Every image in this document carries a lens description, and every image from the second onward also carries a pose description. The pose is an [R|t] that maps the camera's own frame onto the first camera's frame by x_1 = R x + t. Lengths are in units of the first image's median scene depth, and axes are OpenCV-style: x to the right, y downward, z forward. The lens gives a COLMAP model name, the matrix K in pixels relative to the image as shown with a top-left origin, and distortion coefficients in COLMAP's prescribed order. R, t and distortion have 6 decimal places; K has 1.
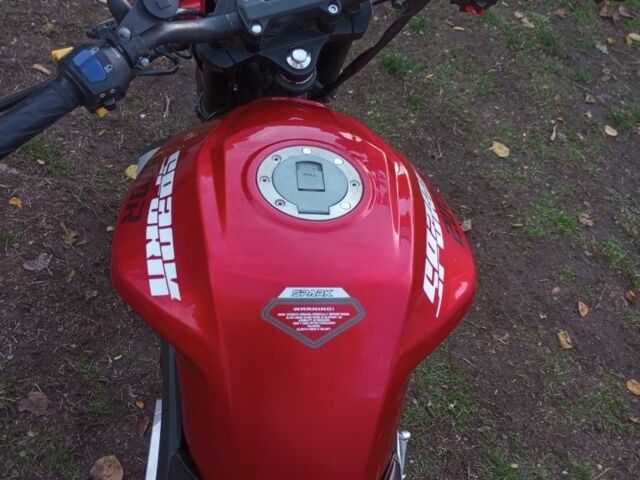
lens RADIAL K [[497.4, 0, 310.5], [0, 497.4, 240.4], [0, 0, 1]] dist [0.011684, -0.007427]
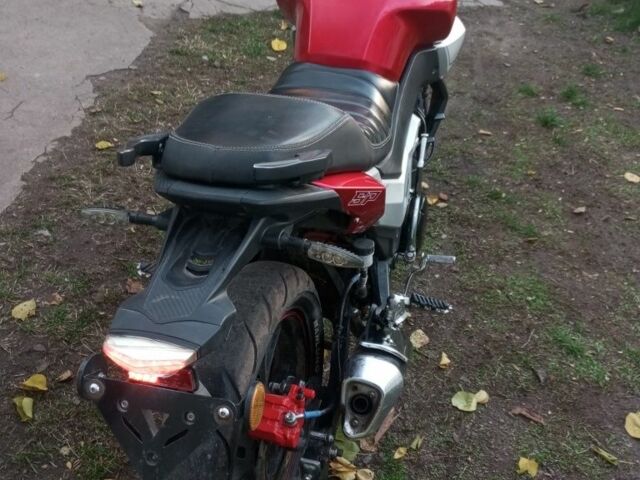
lens RADIAL K [[497.4, 0, 310.5], [0, 497.4, 240.4], [0, 0, 1]] dist [0.011684, -0.007427]
pose [[0.923633, 0.188205, -0.333888, 0.112429], [-0.273004, 0.934493, -0.228456, 0.413925], [0.269020, 0.302163, 0.914509, -0.194139]]
